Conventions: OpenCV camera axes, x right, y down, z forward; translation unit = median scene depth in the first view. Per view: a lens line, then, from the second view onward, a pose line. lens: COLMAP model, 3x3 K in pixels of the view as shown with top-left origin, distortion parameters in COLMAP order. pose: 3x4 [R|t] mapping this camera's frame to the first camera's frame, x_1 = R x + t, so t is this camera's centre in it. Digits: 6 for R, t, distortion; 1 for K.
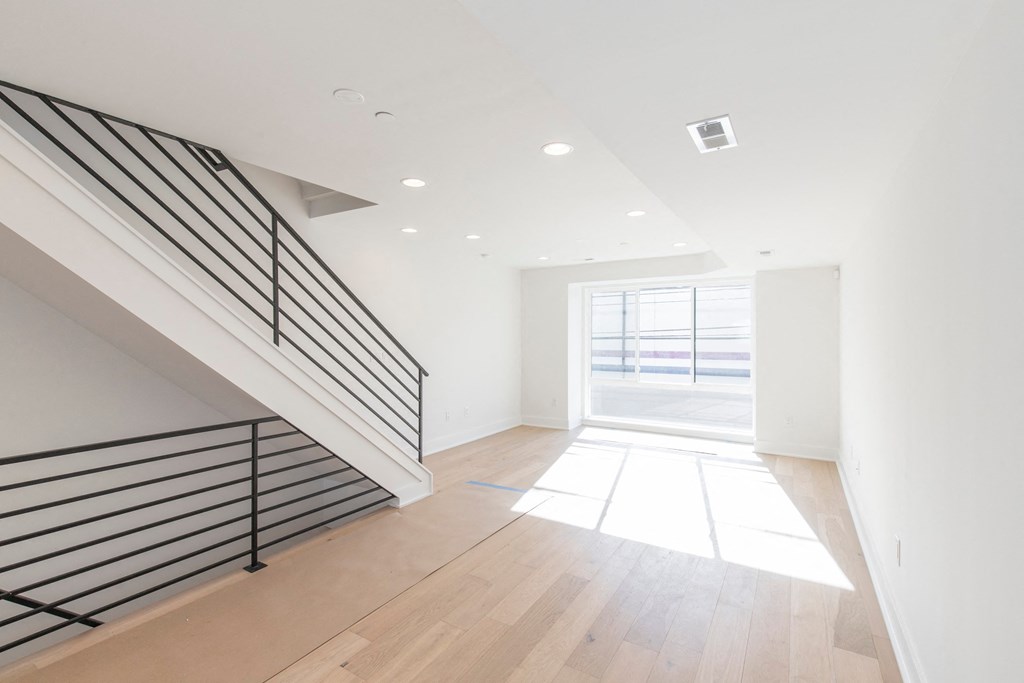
lens RADIAL K [[461.7, 0, 508.6], [0, 461.7, 337.2], [0, 0, 1]] dist [0.002092, 0.001038]
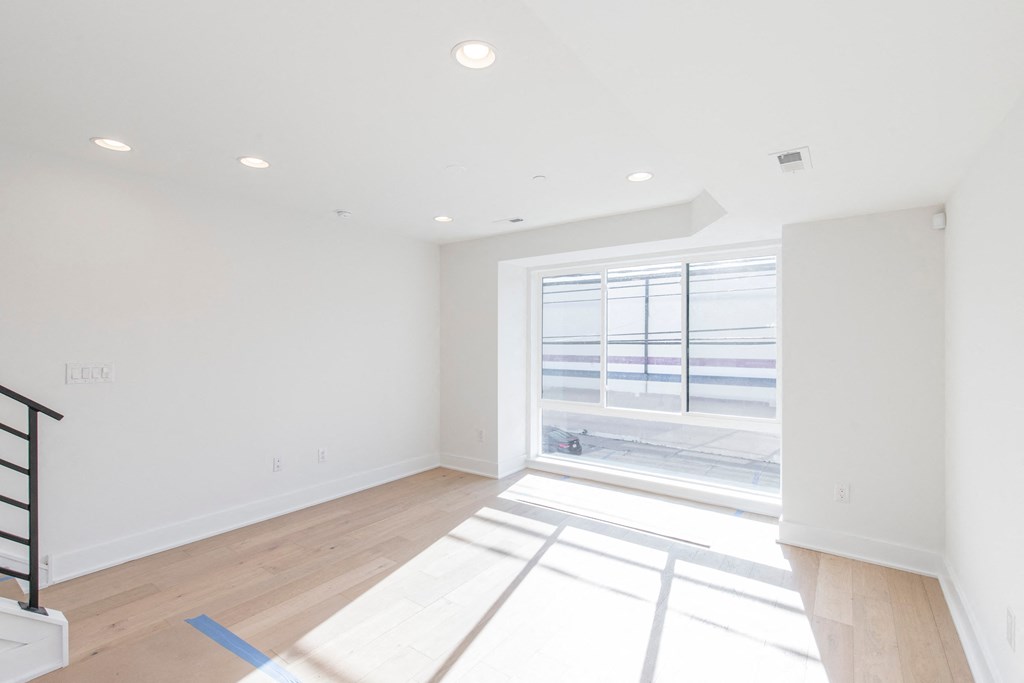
lens RADIAL K [[461.7, 0, 507.8], [0, 461.7, 340.4], [0, 0, 1]] dist [0.002092, 0.001038]
pose [[0.996744, 0.000350, -0.080632, 0.230600], [-0.000632, 0.999994, -0.003472, 0.001795], [0.080630, 0.003511, 0.996738, 0.382130]]
